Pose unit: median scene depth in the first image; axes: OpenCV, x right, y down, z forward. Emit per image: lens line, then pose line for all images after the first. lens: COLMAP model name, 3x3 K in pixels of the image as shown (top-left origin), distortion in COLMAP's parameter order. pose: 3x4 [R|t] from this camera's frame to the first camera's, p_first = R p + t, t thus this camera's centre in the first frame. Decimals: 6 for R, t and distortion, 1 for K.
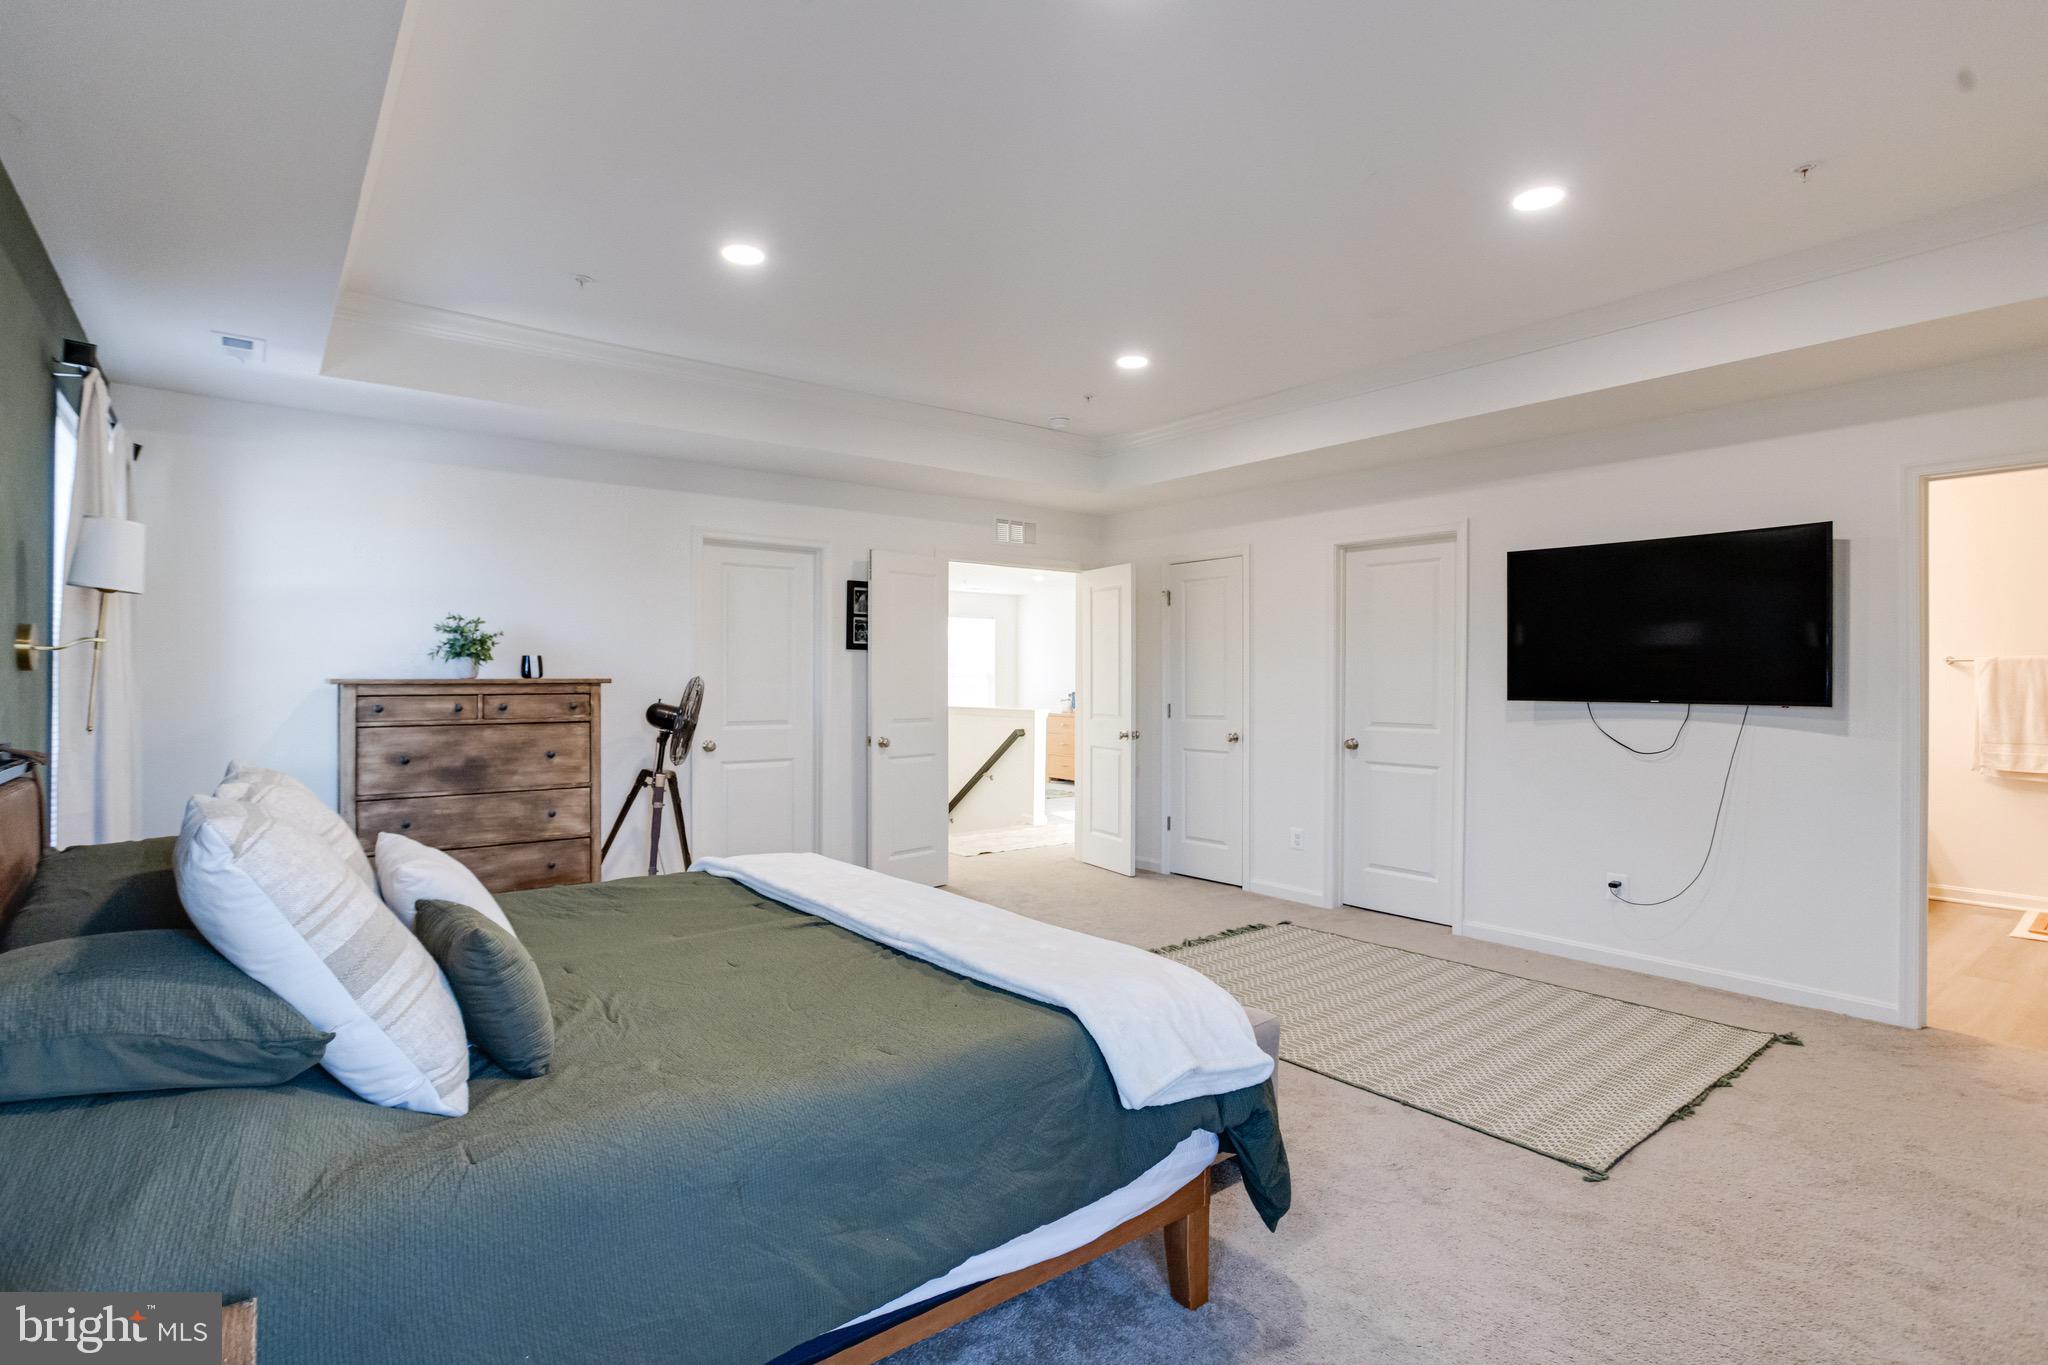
lens RADIAL K [[991.9, 0, 1021.6], [0, 991.9, 701.3], [0, 0, 1]] dist [-0.045736, 0.020600]
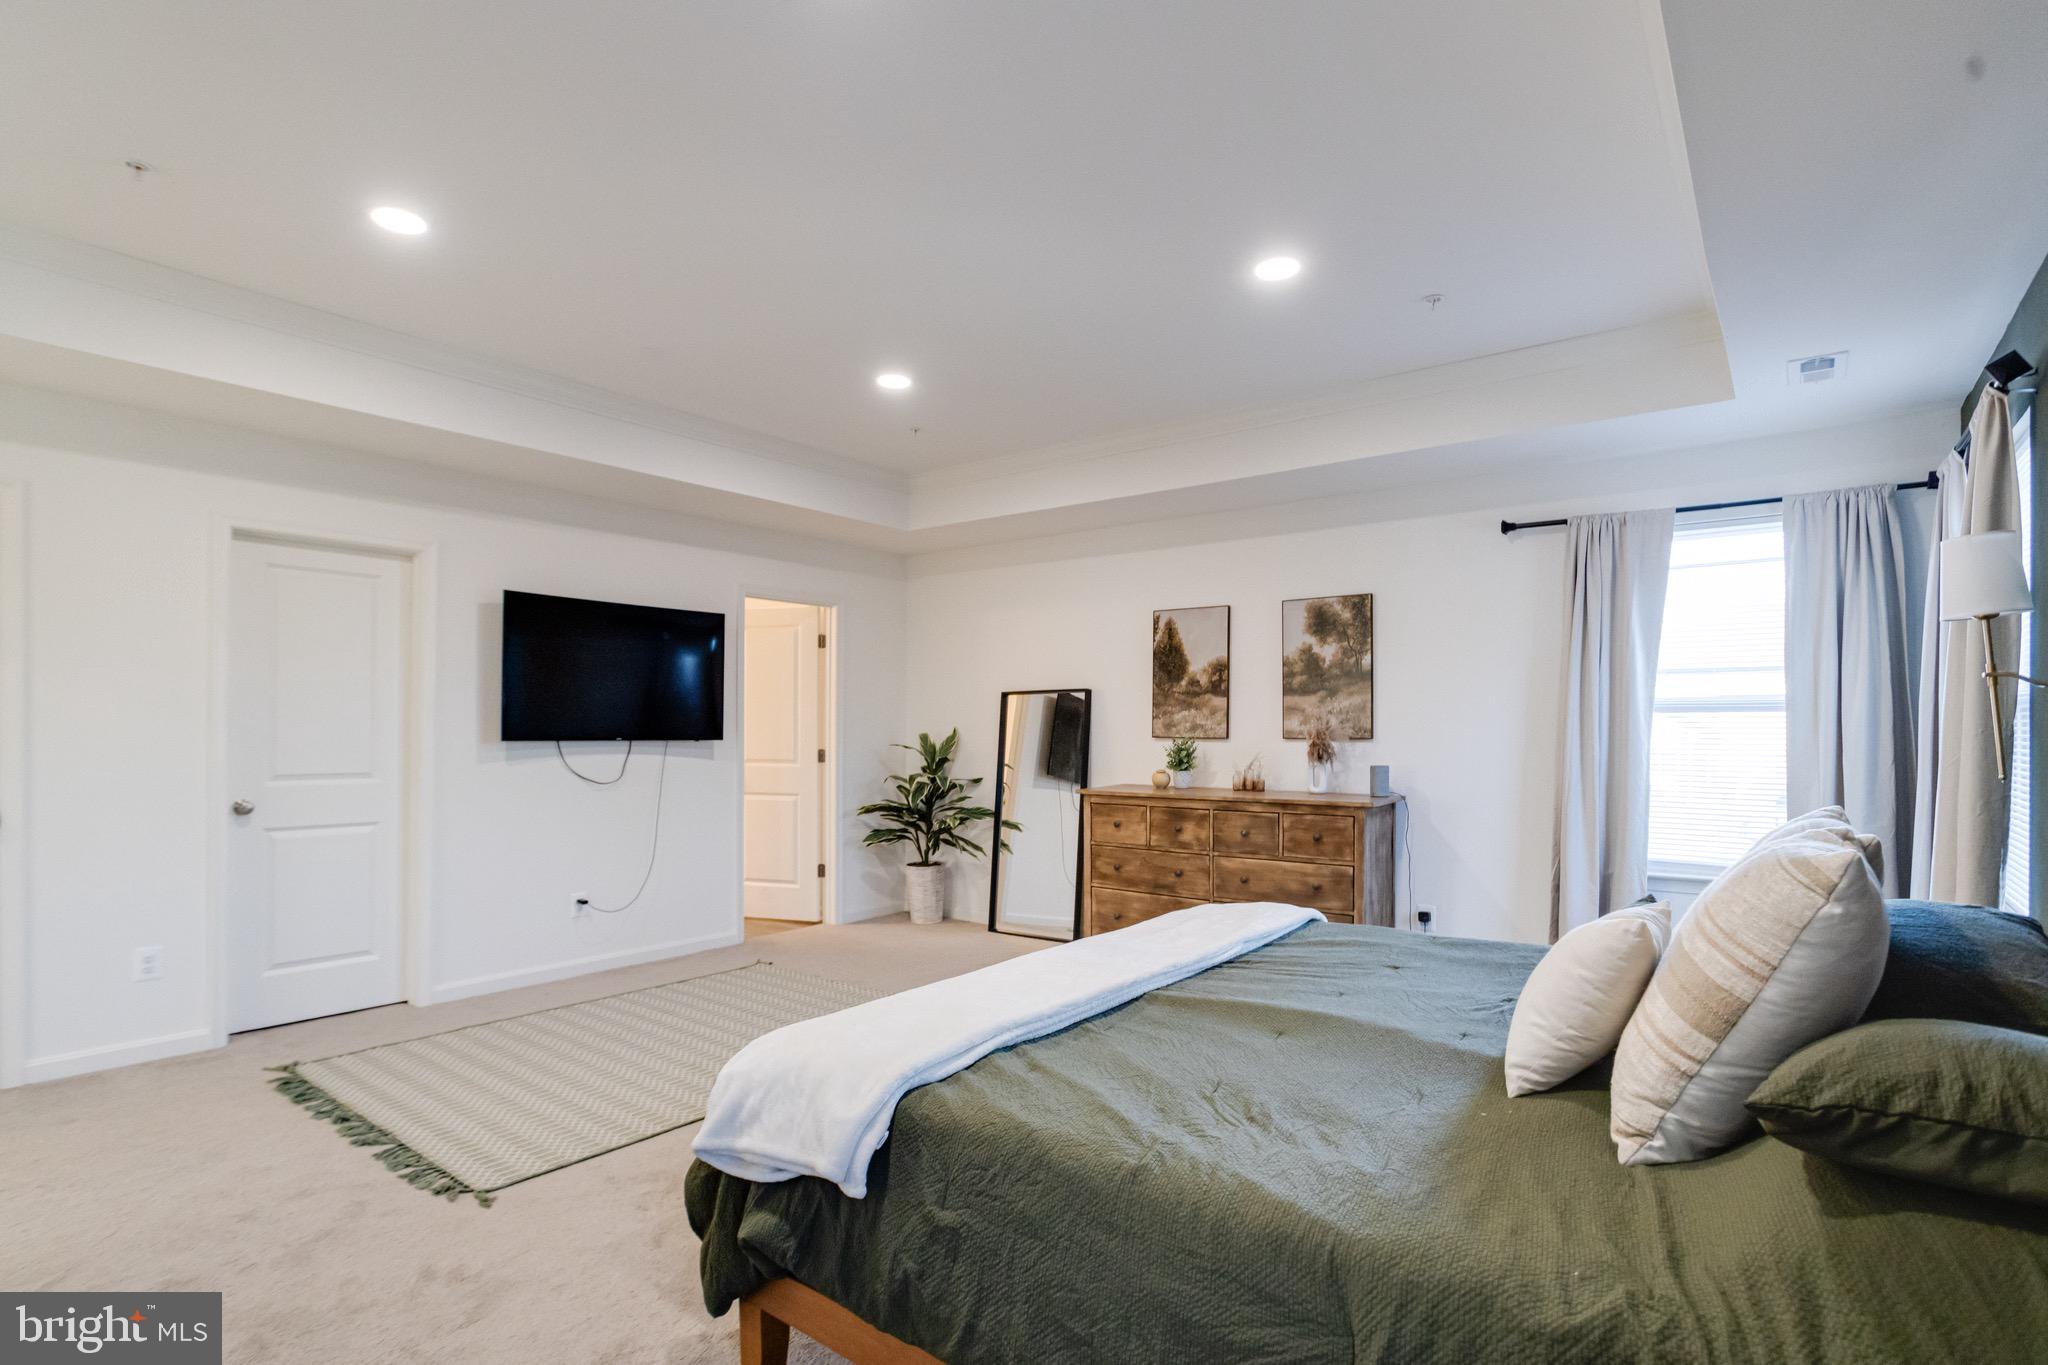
lens RADIAL K [[1005.4, 0, 992.3], [0, 1005.4, 746.5], [0, 0, 1]] dist [-0.036348, 0.000244]
pose [[-0.226025, -0.022073, 0.973871, -0.631844], [0.015988, 0.999525, 0.026365, -0.015335], [-0.973990, 0.021529, -0.225565, 0.810696]]
